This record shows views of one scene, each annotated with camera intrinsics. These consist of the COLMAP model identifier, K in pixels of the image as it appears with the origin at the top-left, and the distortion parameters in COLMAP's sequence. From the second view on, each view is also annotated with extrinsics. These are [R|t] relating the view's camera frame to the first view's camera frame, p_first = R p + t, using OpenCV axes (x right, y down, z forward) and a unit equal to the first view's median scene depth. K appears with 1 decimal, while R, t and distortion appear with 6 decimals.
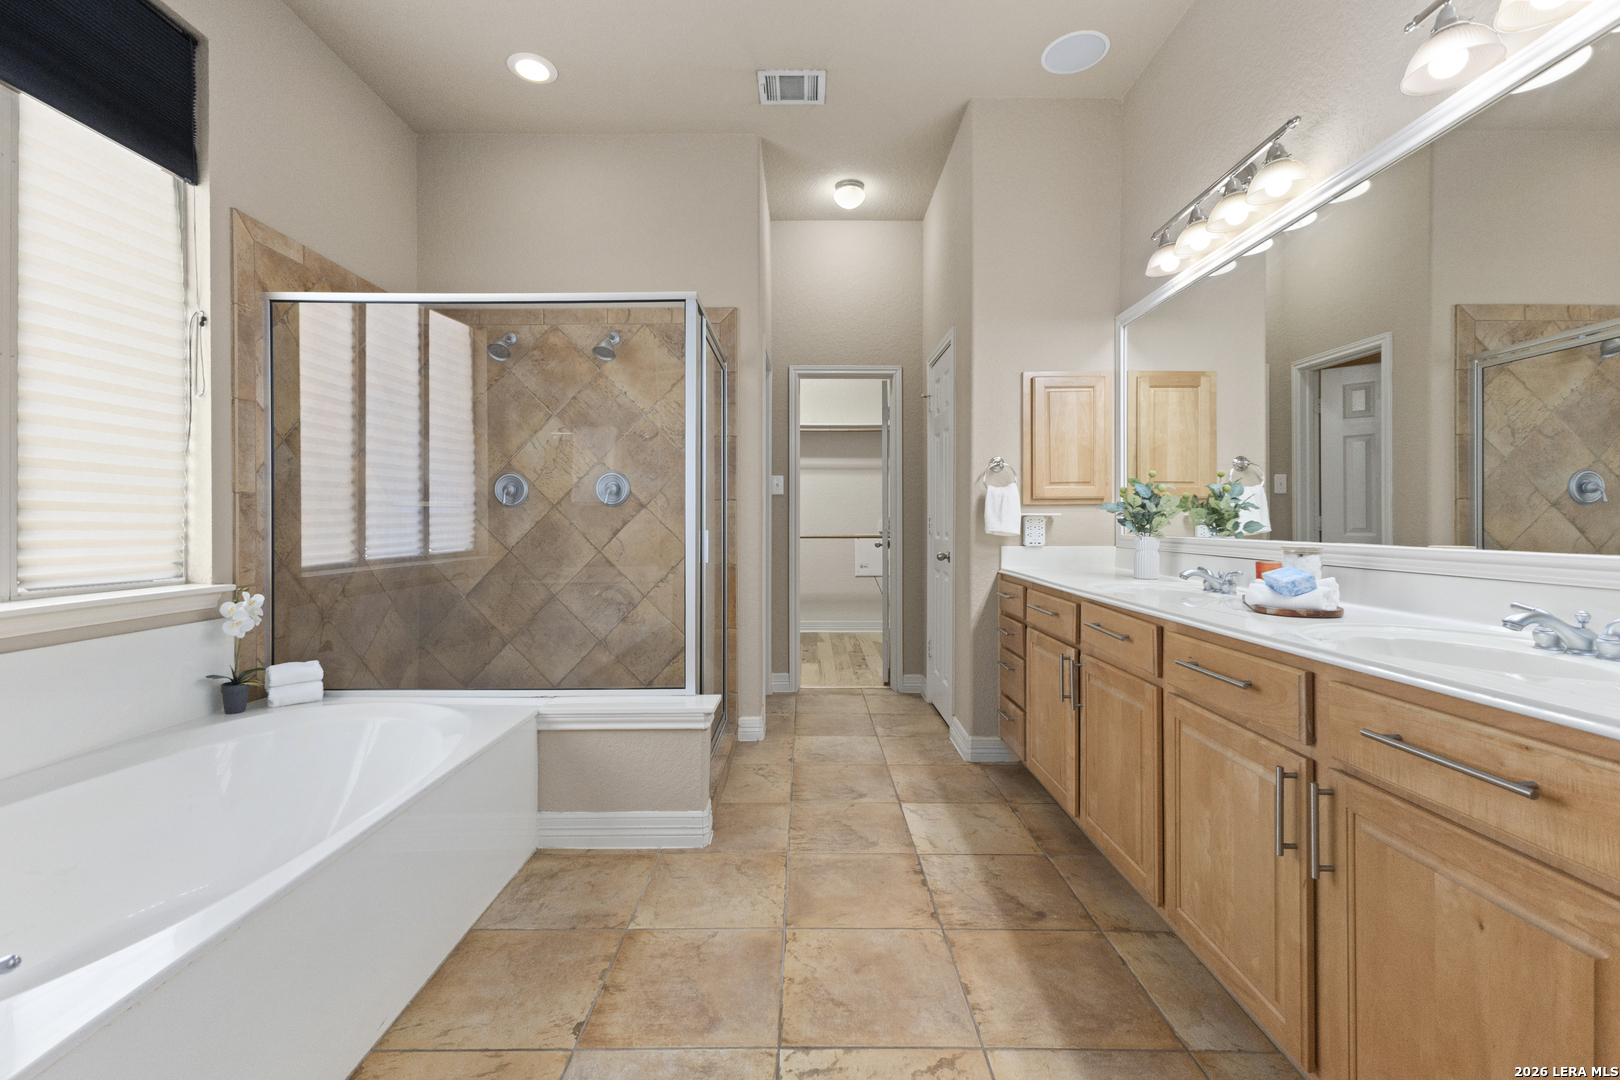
lens RADIAL K [[699.0, 0, 813.0], [0, 699.0, 532.3], [0, 0, 1]] dist [0.010291, -0.002642]
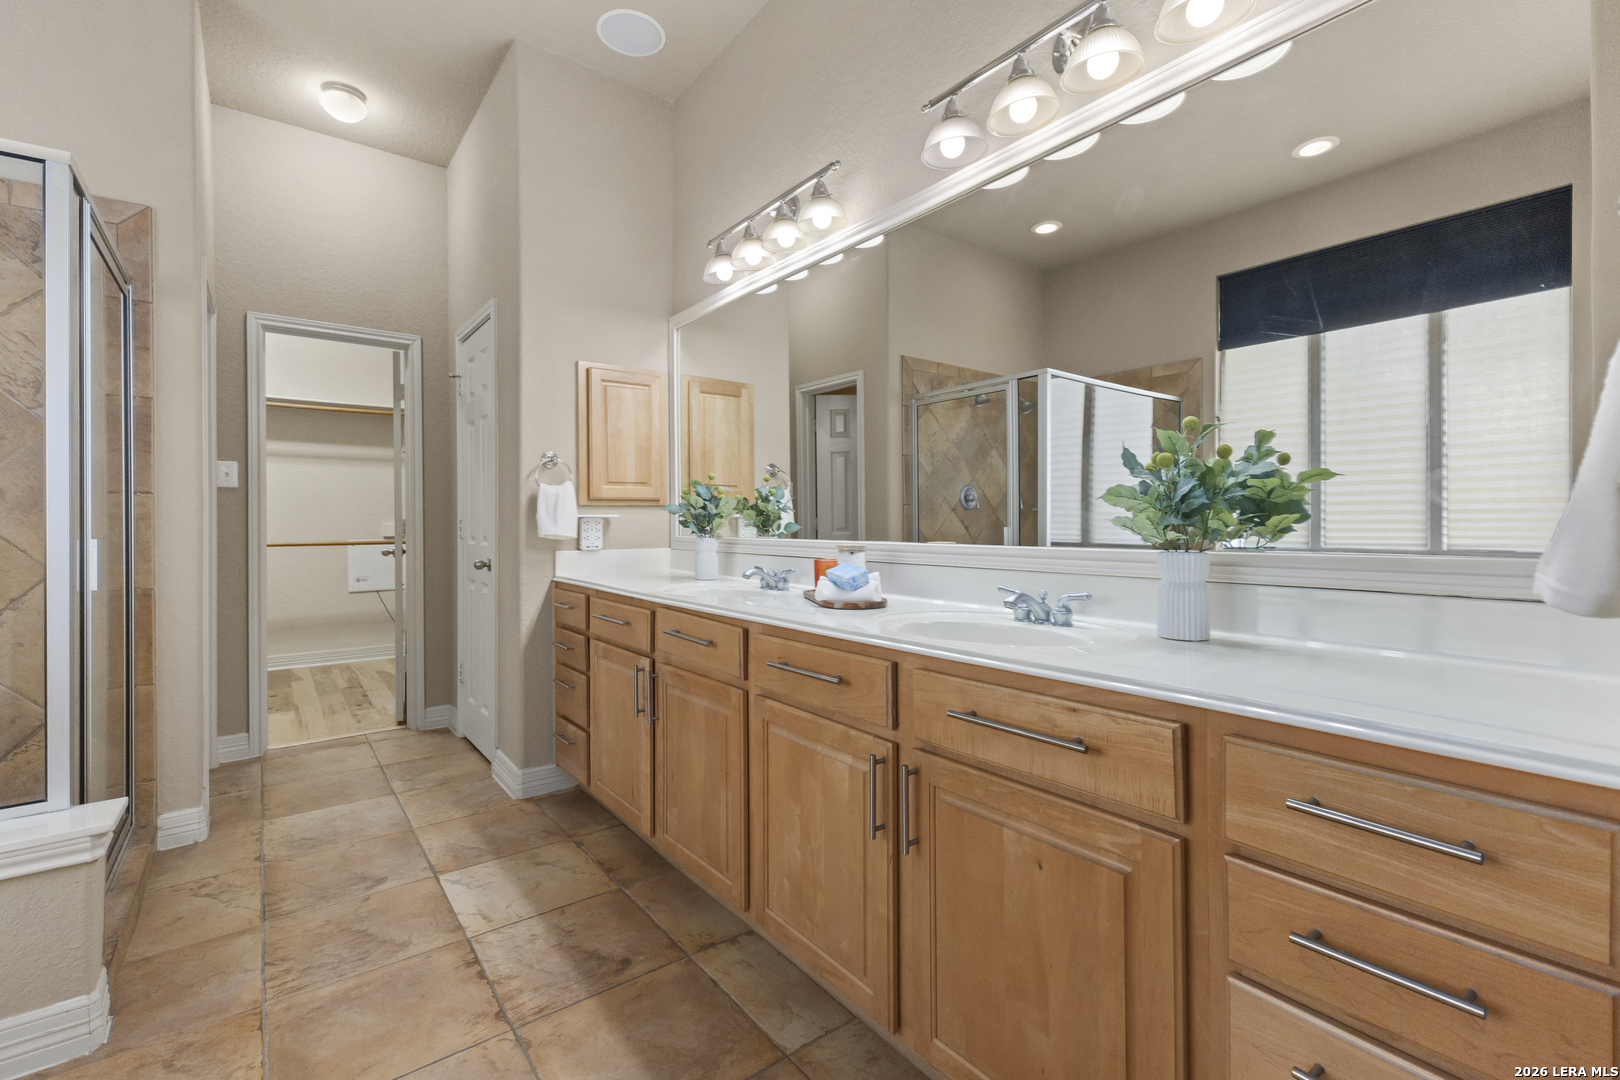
lens RADIAL K [[699.0, 0, 799.4], [0, 699.0, 525.8], [0, 0, 1]] dist [0.010291, -0.002642]
pose [[0.798362, -0.006525, 0.602143, -0.027316], [0.013550, 0.999883, -0.007130, -0.002214], [-0.602026, 0.013851, 0.798357, 0.113884]]
